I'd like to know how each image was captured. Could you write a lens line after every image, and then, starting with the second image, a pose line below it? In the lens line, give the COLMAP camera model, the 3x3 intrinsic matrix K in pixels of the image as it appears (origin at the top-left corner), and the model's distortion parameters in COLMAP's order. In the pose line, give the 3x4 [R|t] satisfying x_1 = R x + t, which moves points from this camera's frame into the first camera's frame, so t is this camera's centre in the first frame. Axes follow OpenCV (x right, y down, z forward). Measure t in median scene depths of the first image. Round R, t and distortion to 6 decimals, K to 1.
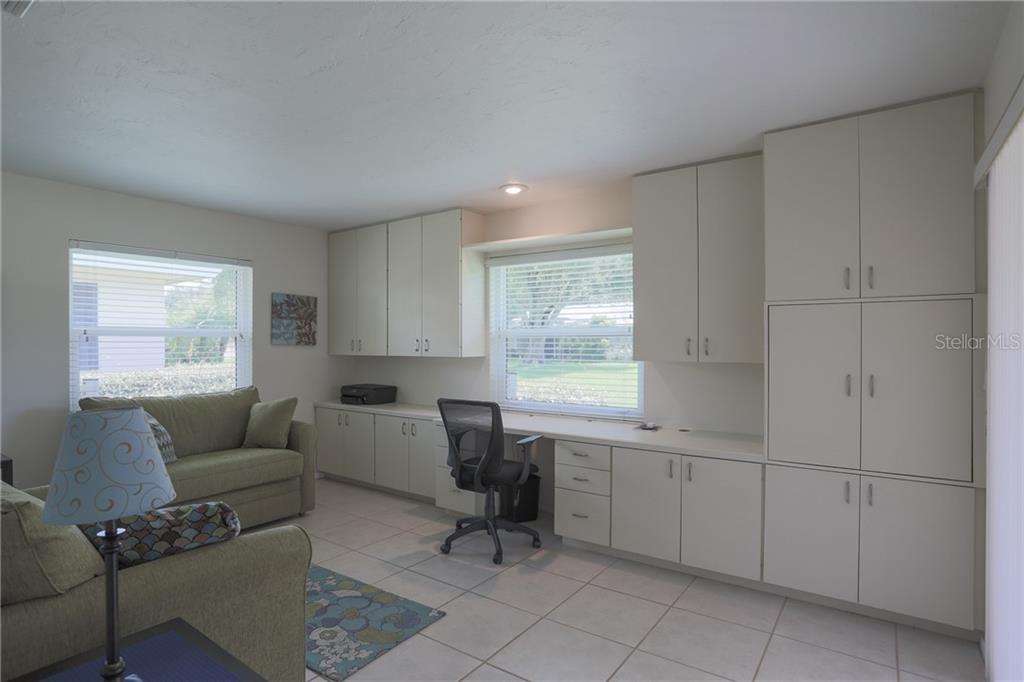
lens RADIAL K [[539.5, 0, 512.0], [0, 539.5, 341.0], [0, 0, 1]] dist [-0.055556, 0.001164]
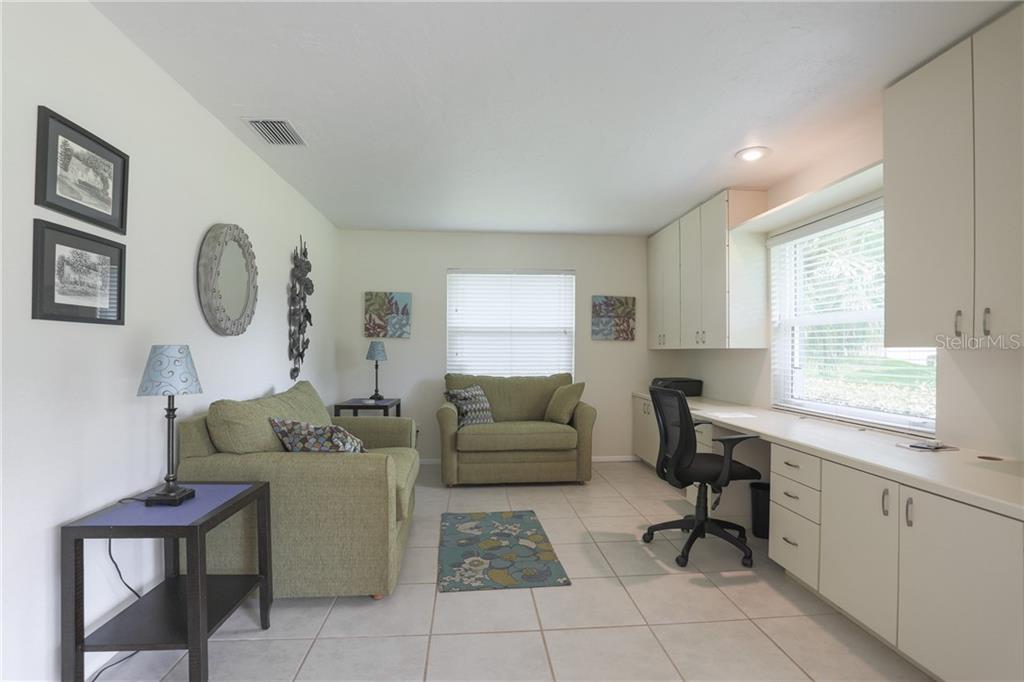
lens RADIAL K [[502.3, 0, 512.9], [0, 502.3, 343.6], [0, 0, 1]] dist [-0.068797, 0.000734]
pose [[0.647747, -0.008933, -0.761803, 0.309173], [0.001457, 0.999944, -0.010486, 0.029757], [0.761854, 0.005682, 0.647724, 0.162951]]
